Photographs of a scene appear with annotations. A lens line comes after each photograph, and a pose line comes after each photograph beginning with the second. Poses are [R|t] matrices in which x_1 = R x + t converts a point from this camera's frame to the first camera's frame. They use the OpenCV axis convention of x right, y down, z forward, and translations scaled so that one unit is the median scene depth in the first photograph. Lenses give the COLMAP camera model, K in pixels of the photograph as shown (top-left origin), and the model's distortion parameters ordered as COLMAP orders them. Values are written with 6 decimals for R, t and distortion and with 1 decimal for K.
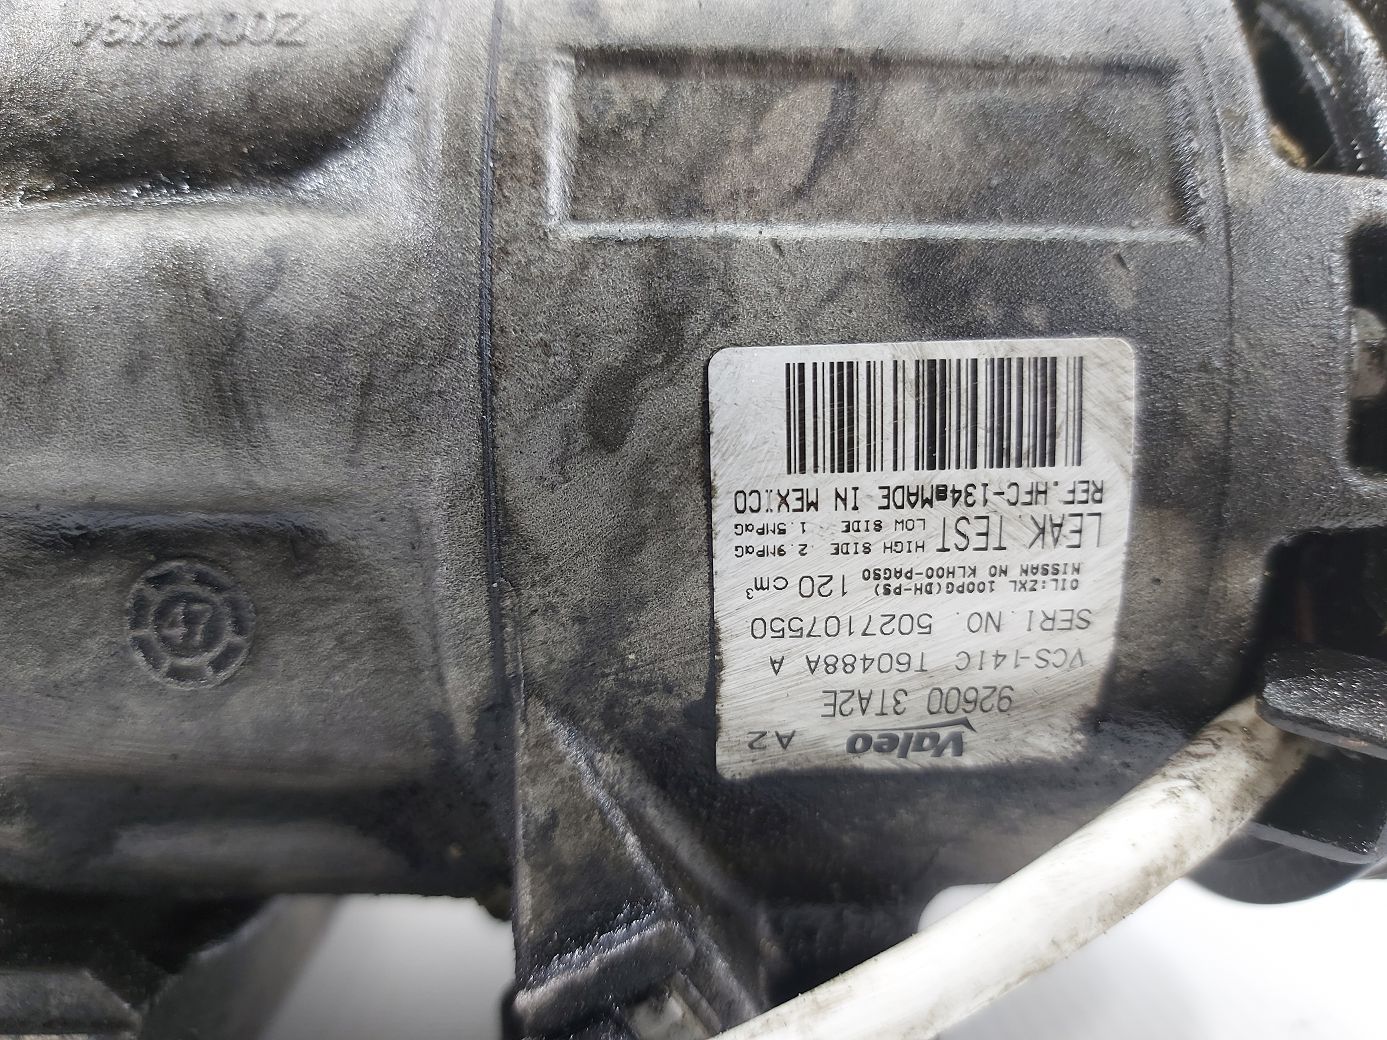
lens RADIAL K [[1431.4, 0, 693.5], [0, 1431.4, 520.0], [0, 0, 1]] dist [-0.124080, -0.022407]
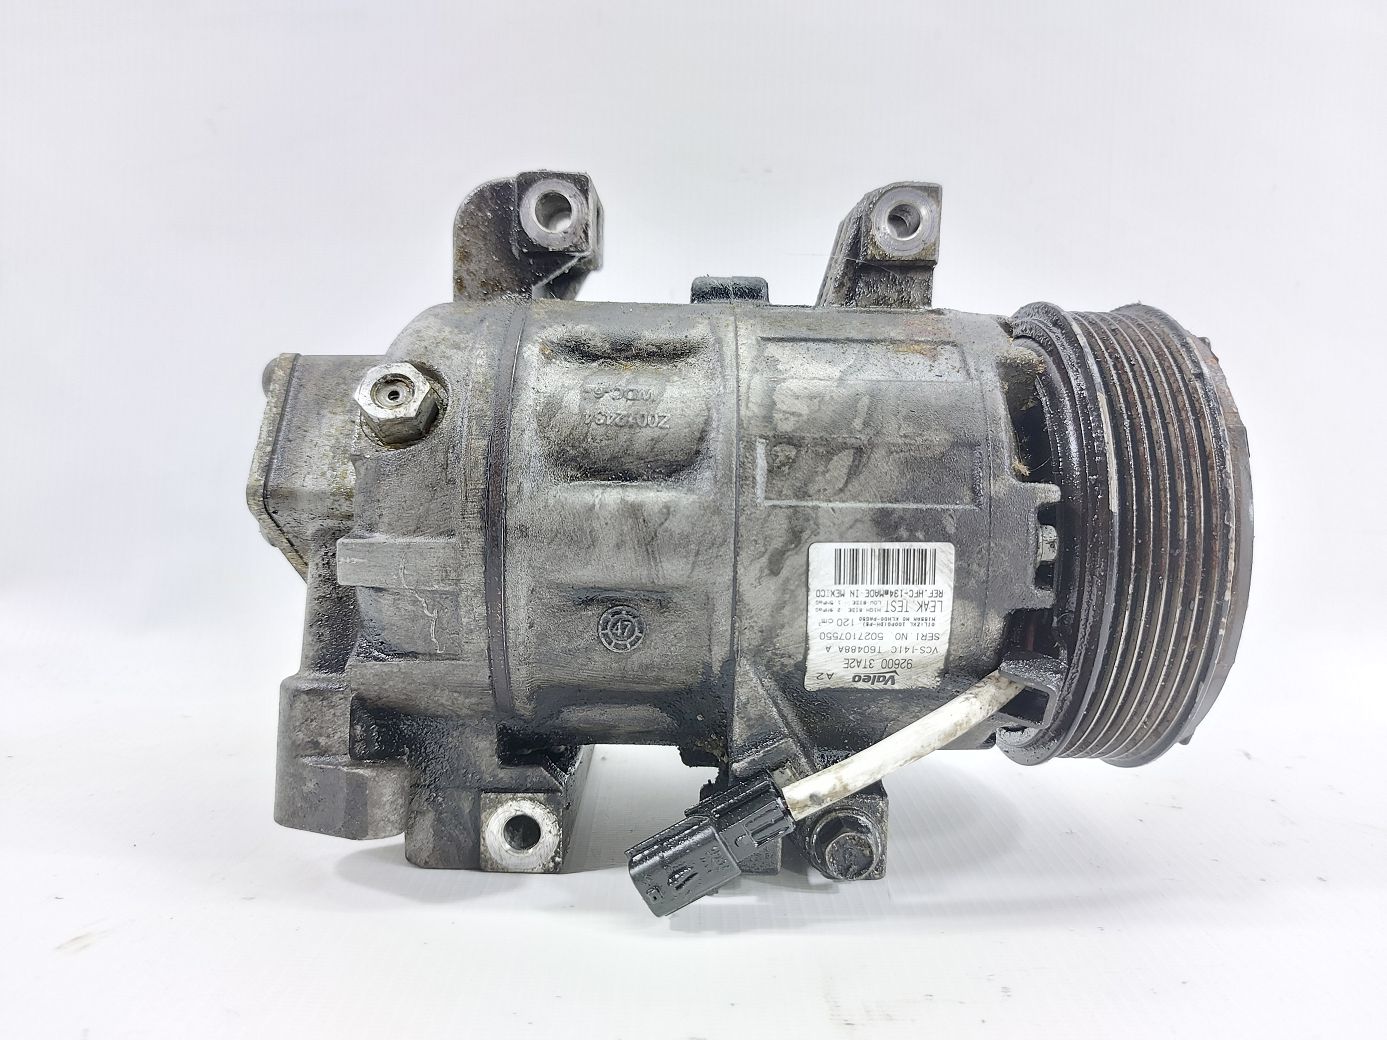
lens RADIAL K [[1096.5, 0, 693.5], [0, 1096.5, 520.0], [0, 0, 1]] dist [-0.004323, -0.050754]
pose [[0.998936, 0.026800, -0.037542, -0.141803], [-0.027382, 0.999512, -0.015065, -0.121308], [0.037120, 0.016077, 0.999181, -1.262235]]
